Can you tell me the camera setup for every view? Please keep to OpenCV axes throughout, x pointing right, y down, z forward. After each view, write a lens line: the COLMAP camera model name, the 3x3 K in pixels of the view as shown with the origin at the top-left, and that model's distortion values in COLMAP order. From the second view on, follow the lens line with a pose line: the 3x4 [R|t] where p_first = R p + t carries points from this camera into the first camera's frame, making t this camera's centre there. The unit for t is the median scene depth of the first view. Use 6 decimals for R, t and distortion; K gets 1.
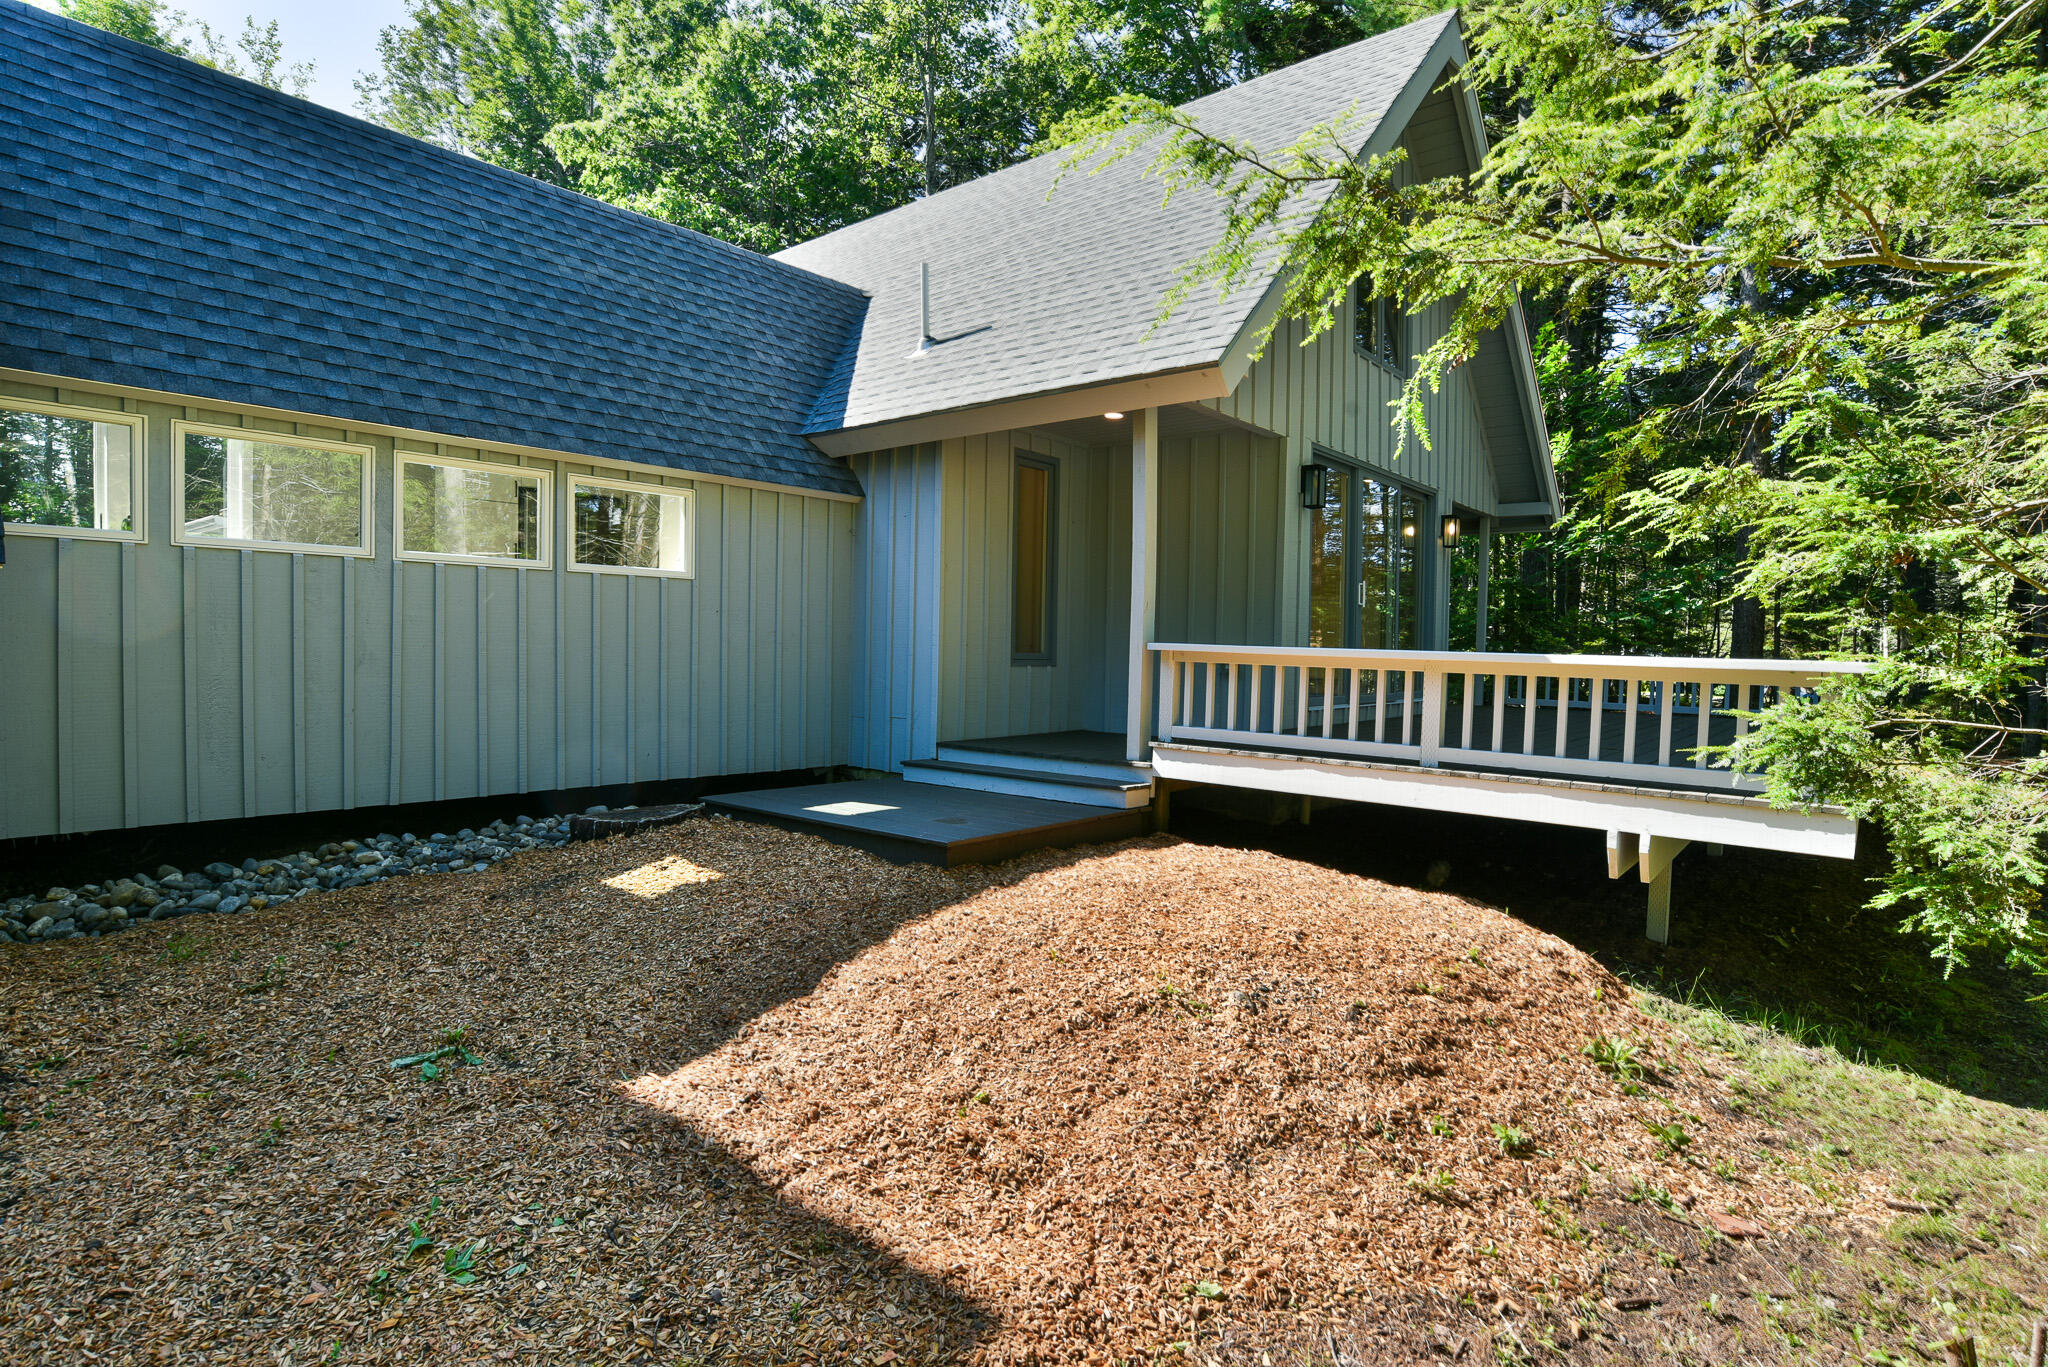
lens RADIAL K [[1055.2, 0, 1024.0], [0, 1055.2, 683.5], [0, 0, 1]] dist [0.003373, 0.000782]
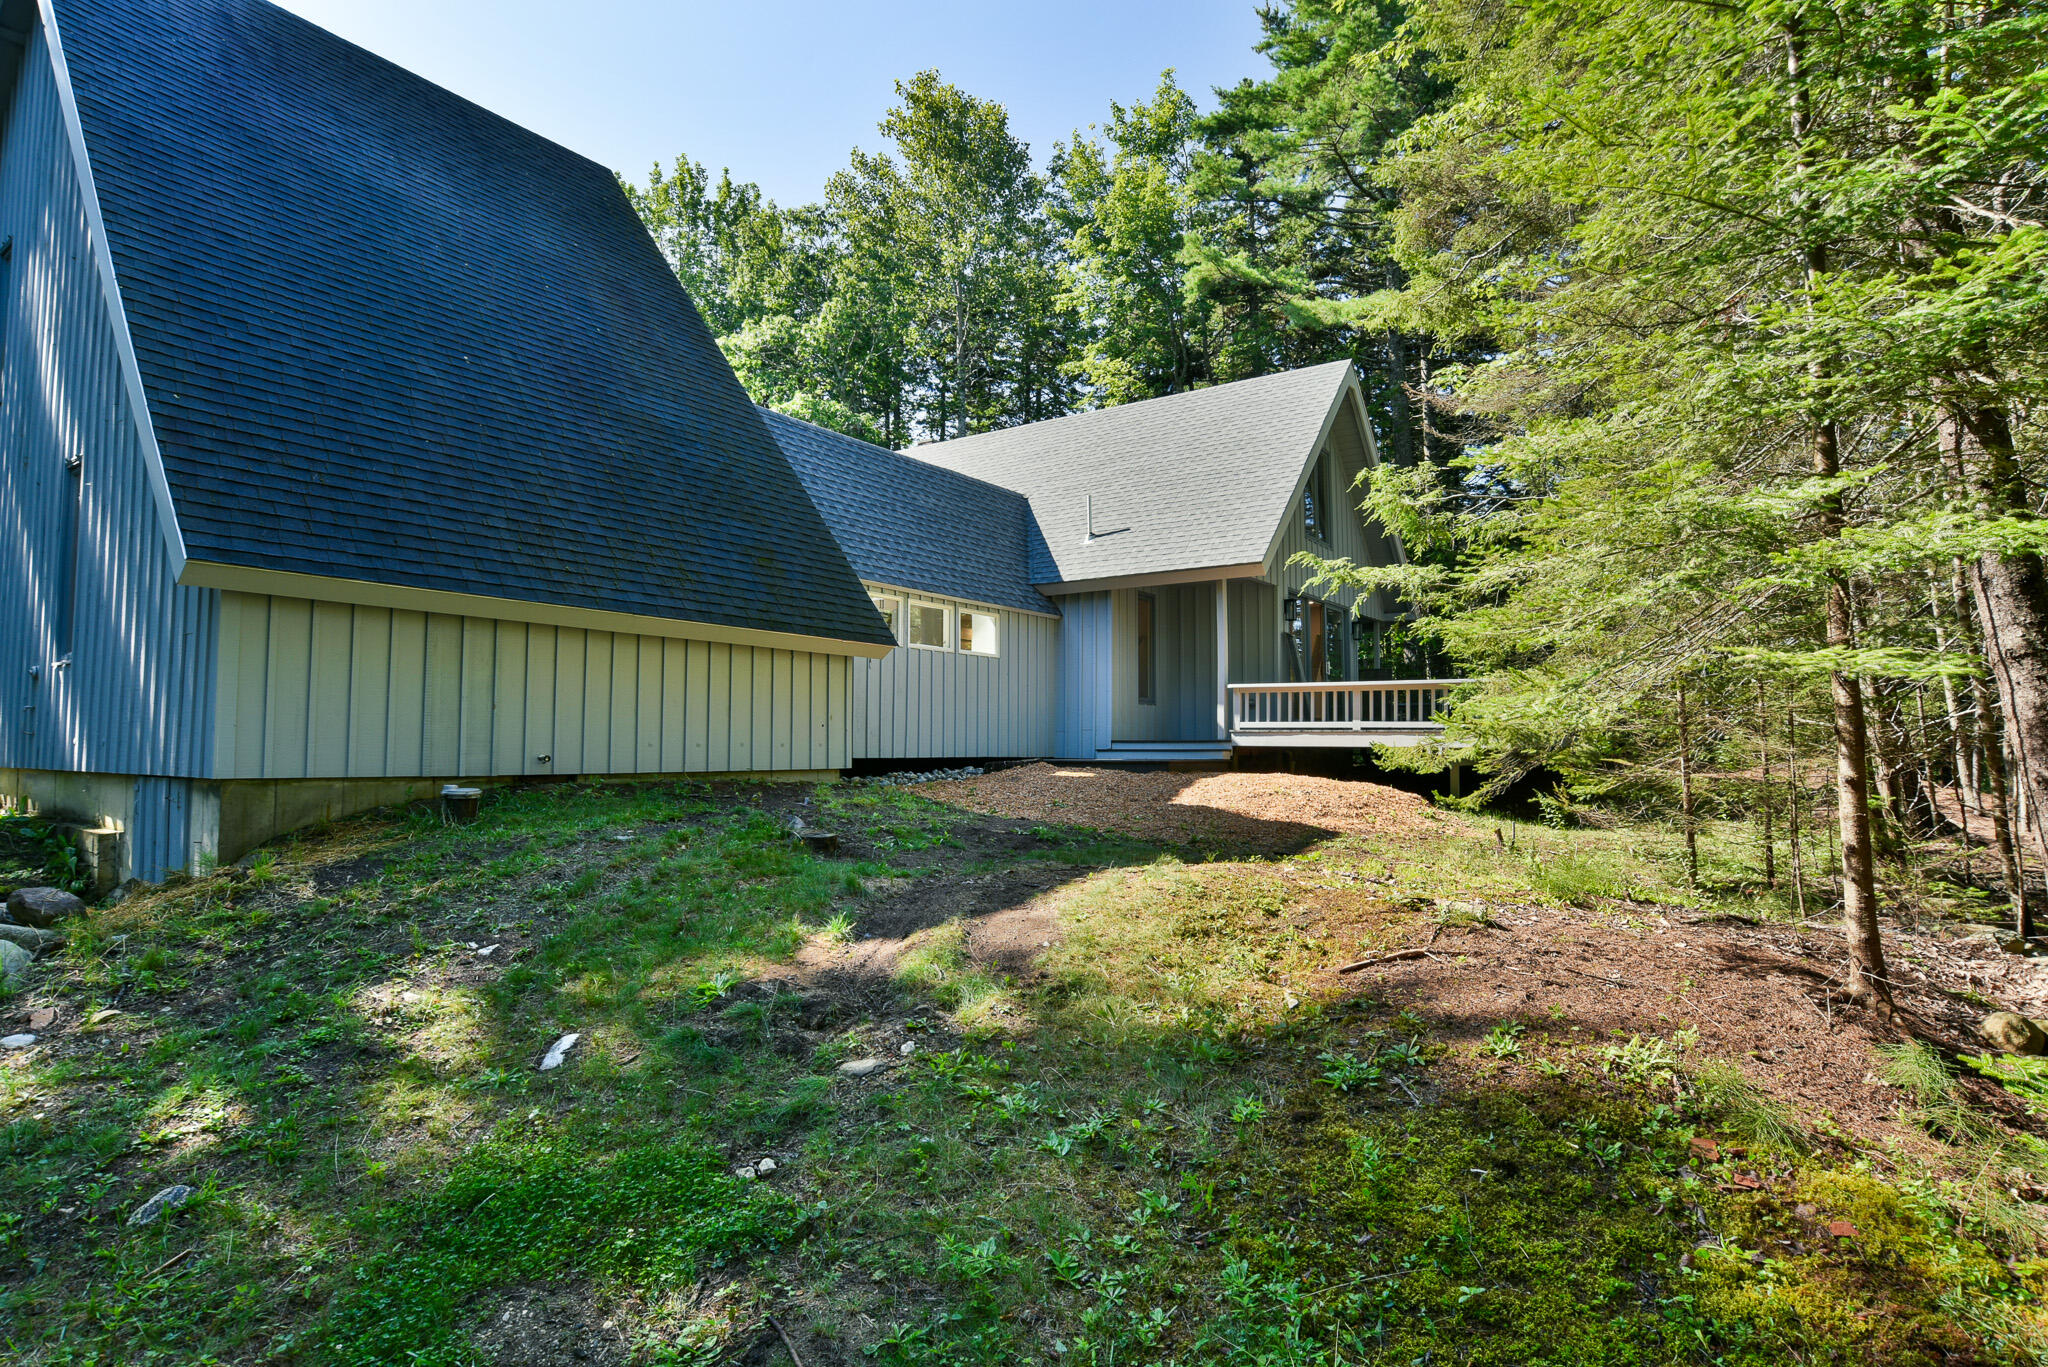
lens RADIAL K [[1107.6, 0, 1024.0], [0, 1107.6, 683.5], [0, 0, 1]] dist [0.000348, 0.000172]
pose [[0.995421, -0.009025, 0.095166, -0.454339], [0.017899, 0.995523, -0.092810, 0.143491], [-0.093902, 0.094089, 0.991125, -1.072253]]
